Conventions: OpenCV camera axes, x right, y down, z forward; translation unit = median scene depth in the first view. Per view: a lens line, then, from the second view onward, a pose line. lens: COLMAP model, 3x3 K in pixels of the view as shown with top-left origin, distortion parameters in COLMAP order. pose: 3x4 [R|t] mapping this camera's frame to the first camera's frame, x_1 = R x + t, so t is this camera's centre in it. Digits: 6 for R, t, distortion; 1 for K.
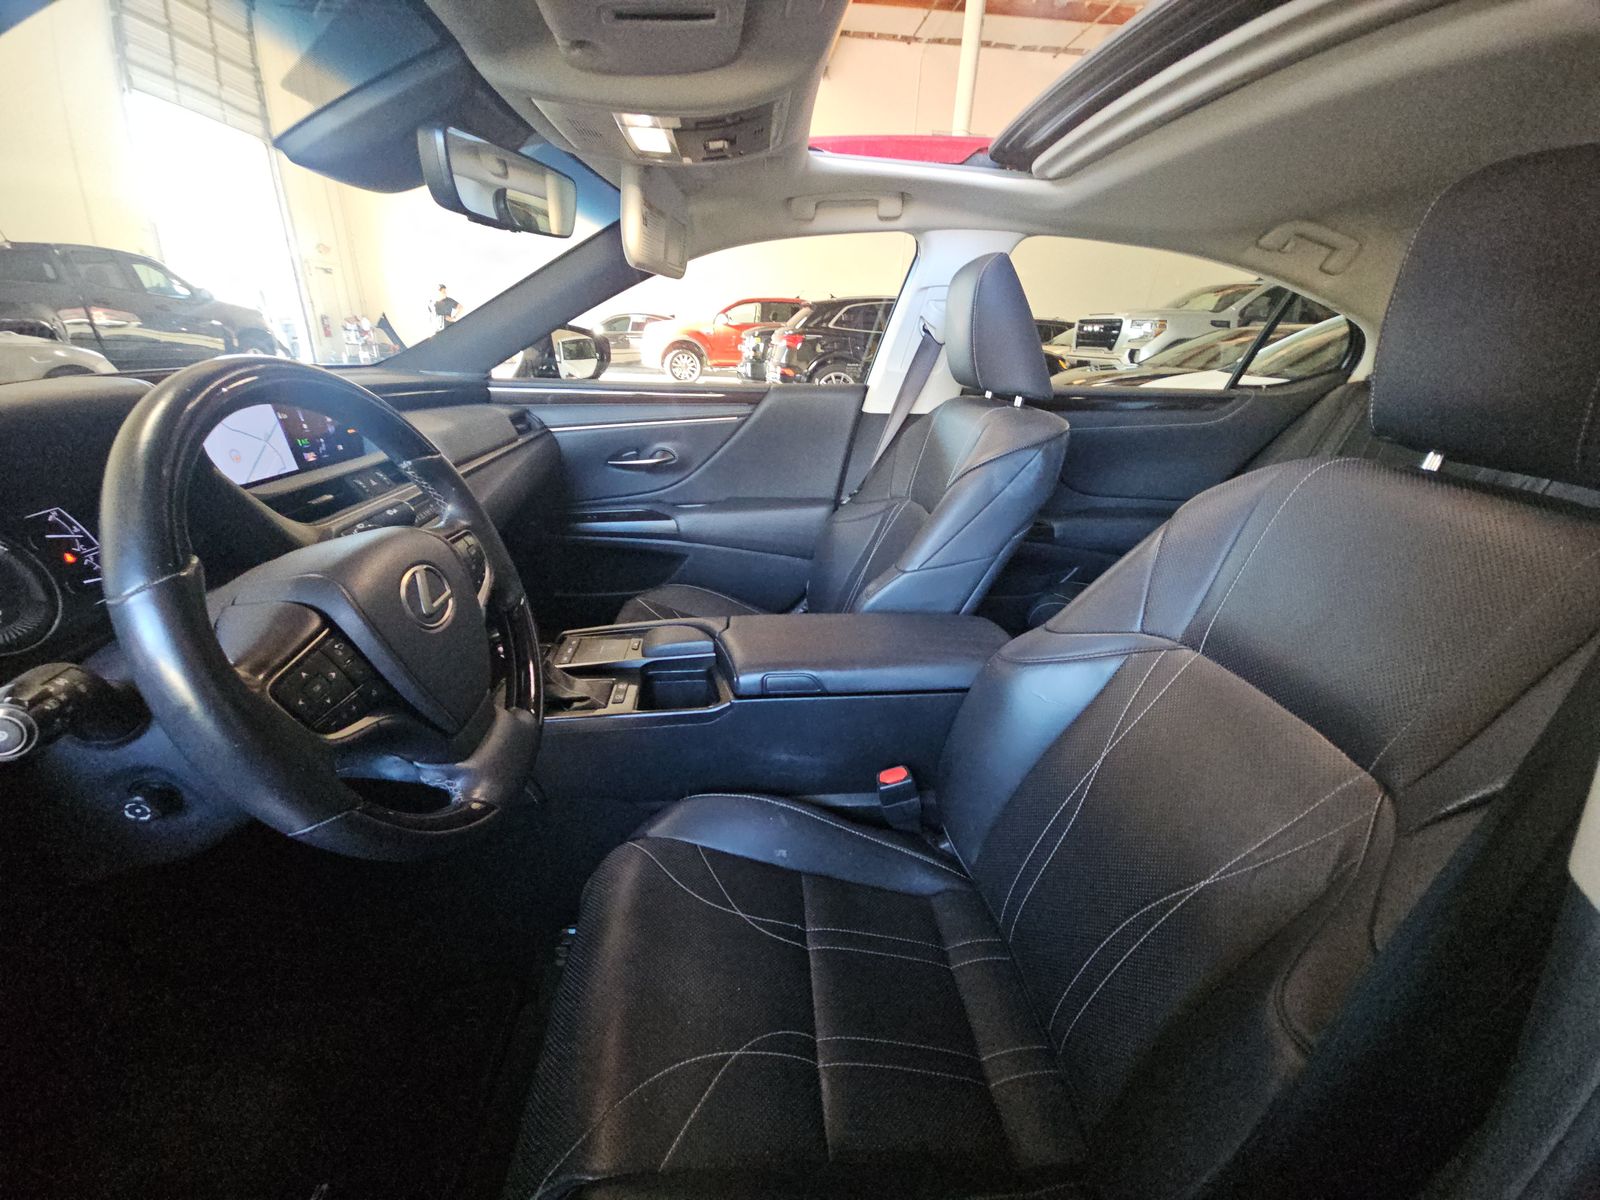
lens RADIAL K [[654.1, 0, 797.7], [0, 654.1, 610.0], [0, 0, 1]] dist [-0.000160, -0.001301]
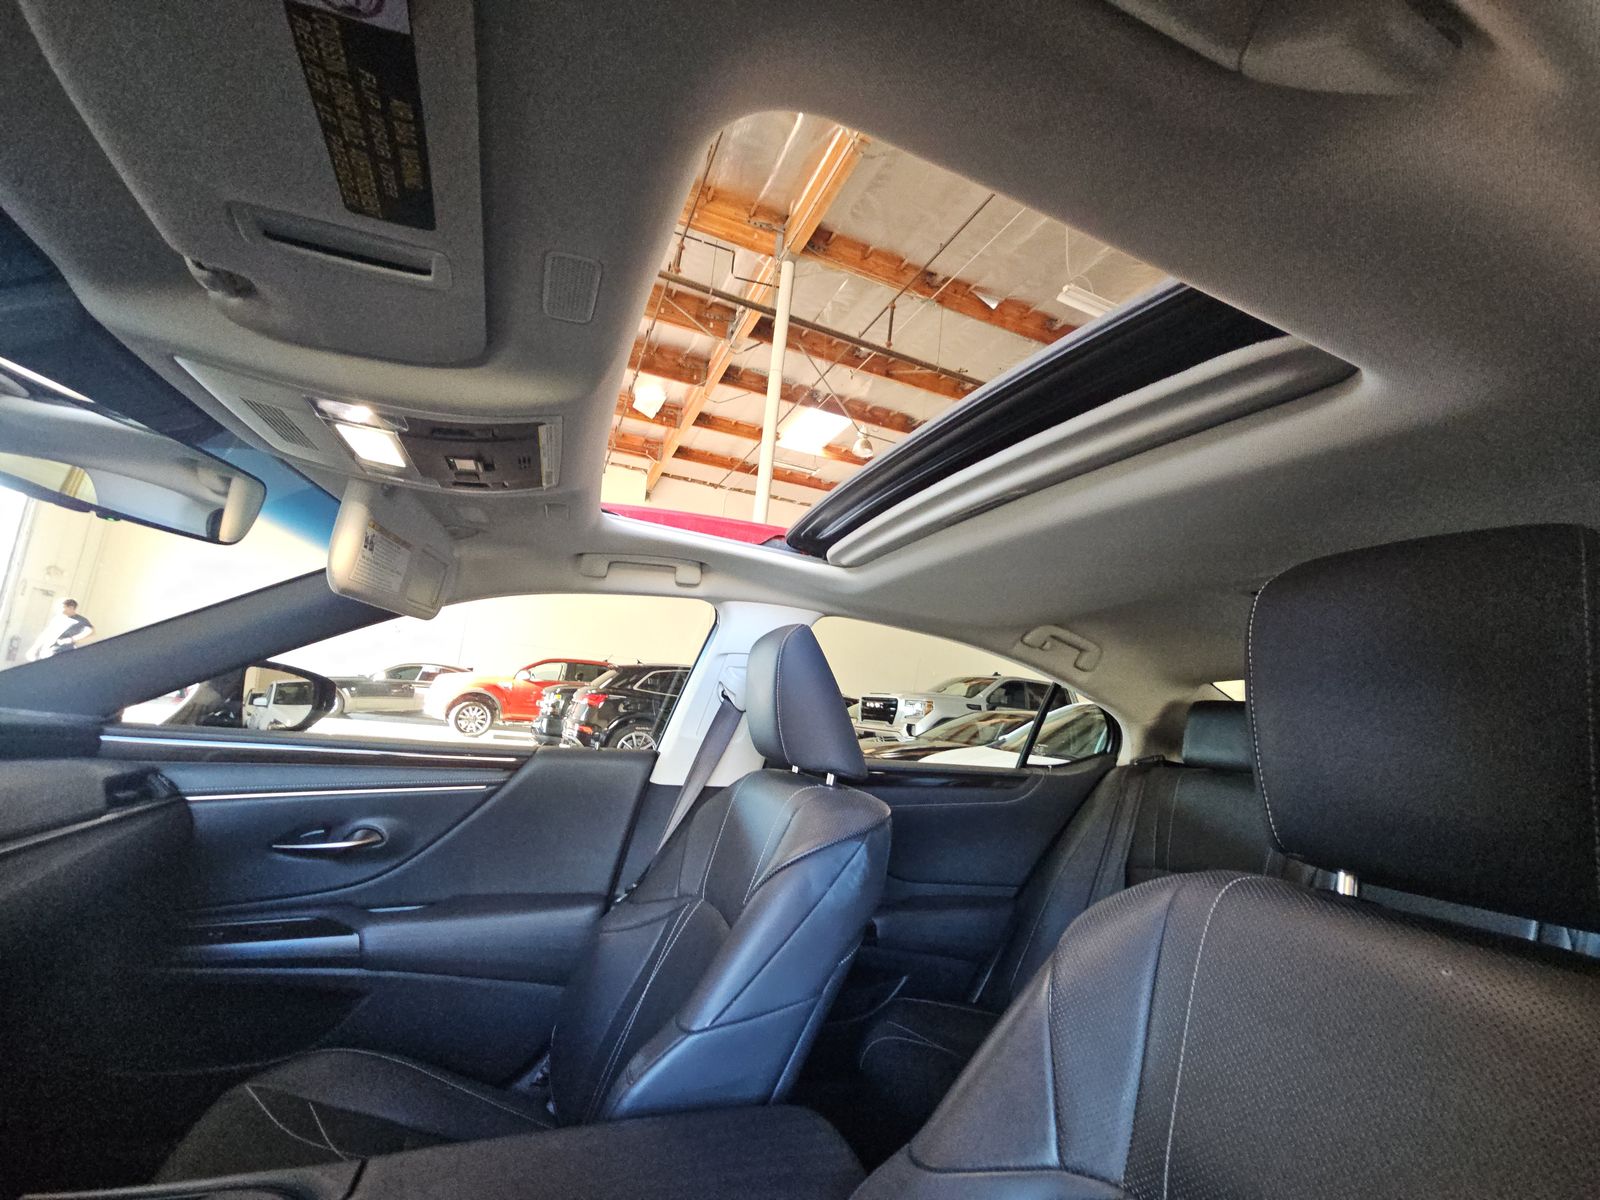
lens RADIAL K [[654.1, 0, 811.4], [0, 654.1, 595.6], [0, 0, 1]] dist [-0.000160, -0.001301]
pose [[0.952515, 0.103559, 0.286340, 0.032242], [0.063696, 0.851814, -0.519958, -0.059587], [-0.297755, 0.513506, 0.804769, 0.144248]]
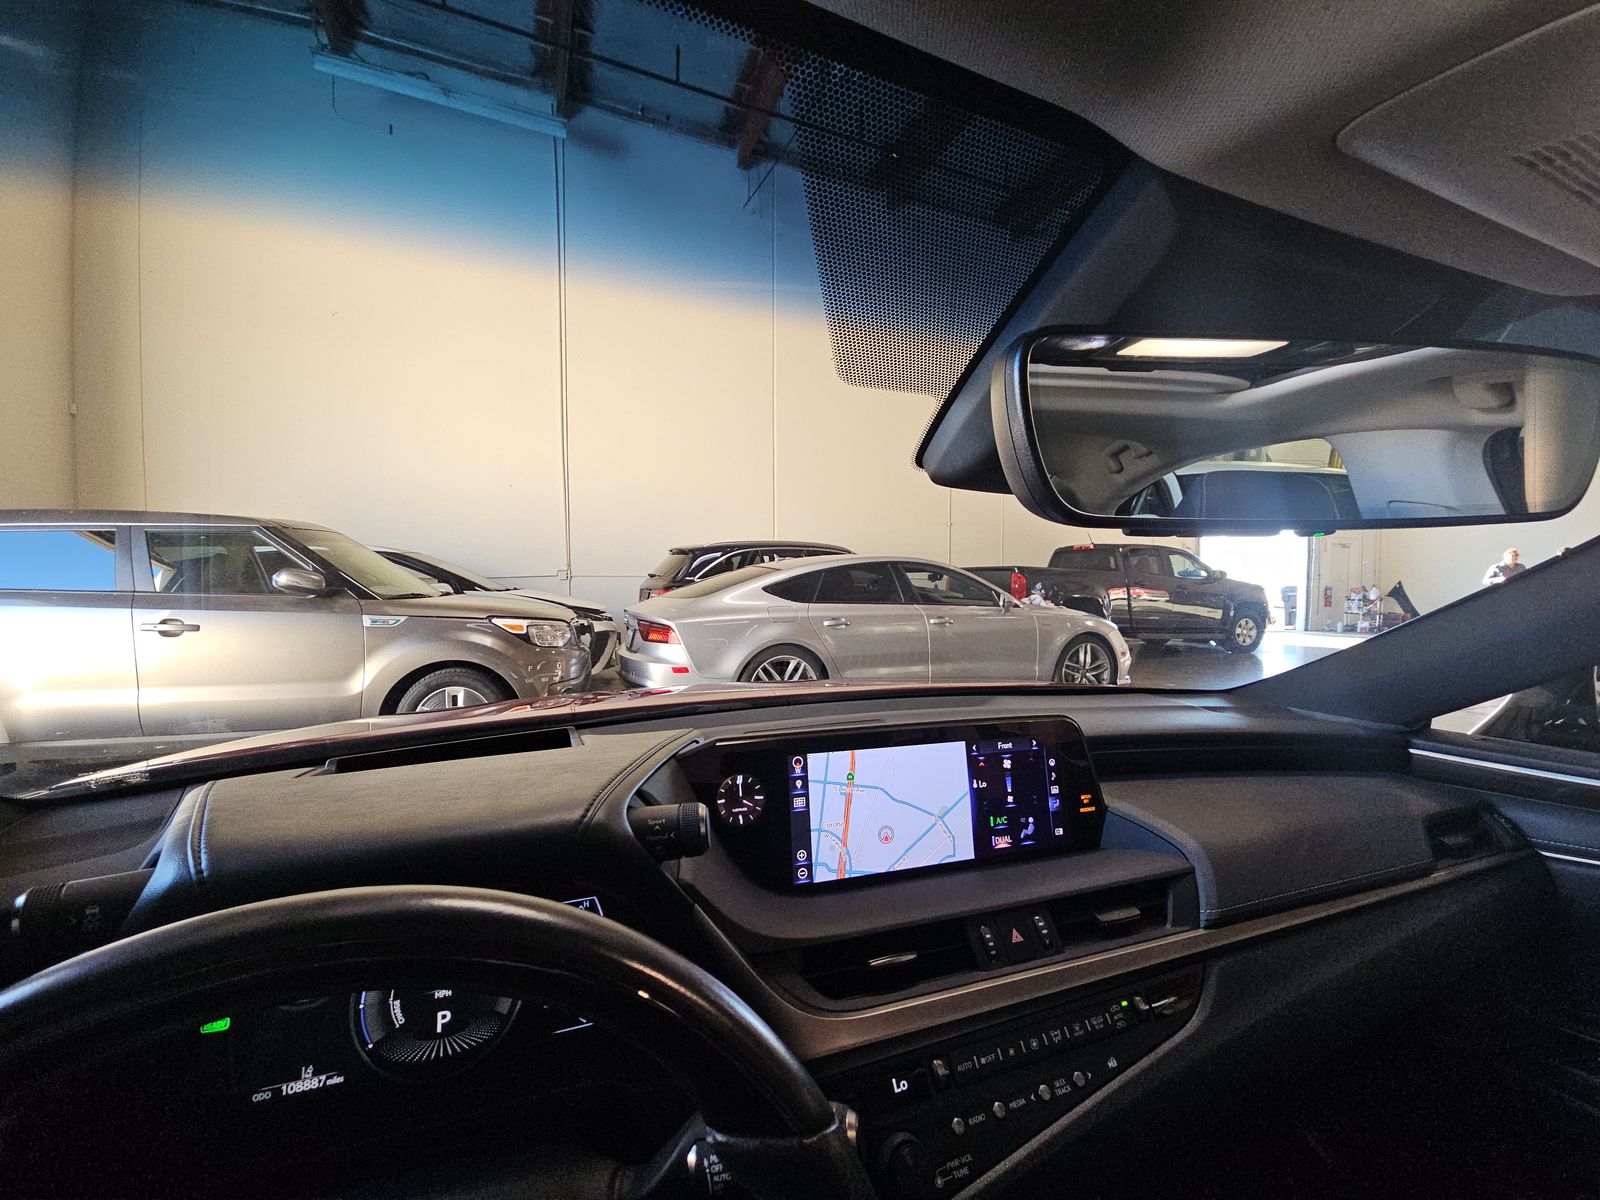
lens RADIAL K [[654.1, 0, 810.6], [0, 654.1, 615.7], [0, 0, 1]] dist [-0.000160, -0.001301]
pose [[0.297297, 0.017490, -0.954625, -0.087303], [-0.364948, 0.925994, -0.096690, -0.203579], [0.882285, 0.377134, 0.281678, 0.337442]]
